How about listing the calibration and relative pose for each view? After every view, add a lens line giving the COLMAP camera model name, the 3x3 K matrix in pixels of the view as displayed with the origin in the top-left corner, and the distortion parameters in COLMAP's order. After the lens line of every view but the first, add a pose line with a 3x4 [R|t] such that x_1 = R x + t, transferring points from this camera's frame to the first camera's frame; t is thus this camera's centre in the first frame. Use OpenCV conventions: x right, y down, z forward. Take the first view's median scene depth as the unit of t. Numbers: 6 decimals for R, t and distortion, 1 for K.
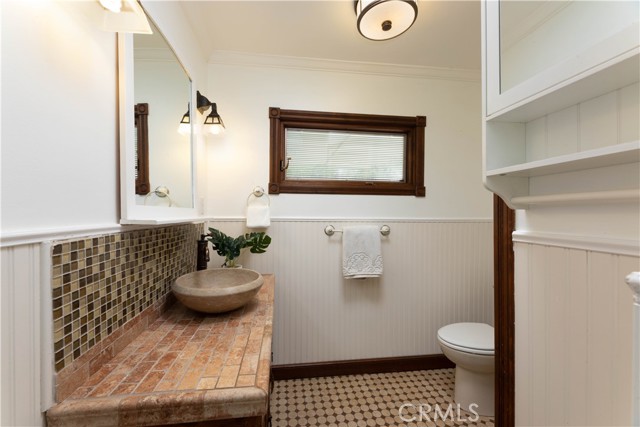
lens RADIAL K [[260.4, 0, 318.8], [0, 260.4, 214.2], [0, 0, 1]] dist [-0.003093, -0.000150]
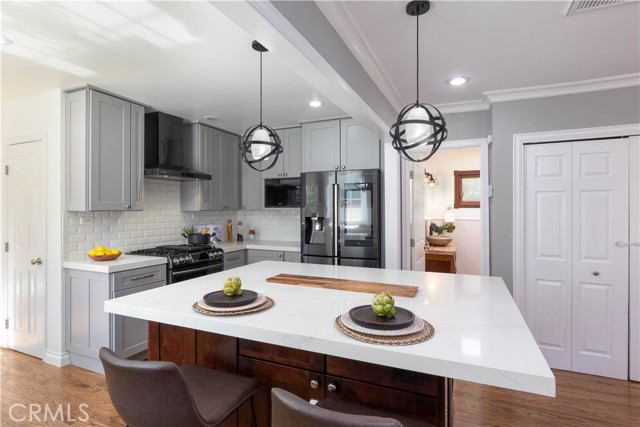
lens RADIAL K [[346.0, 0, 318.0], [0, 346.0, 212.8], [0, 0, 1]] dist [-0.000973, -0.000394]
pose [[0.848449, -0.003764, -0.529264, 0.410748], [0.003883, 0.999992, -0.000886, -0.040362], [0.529264, -0.001303, 0.848456, -2.259690]]
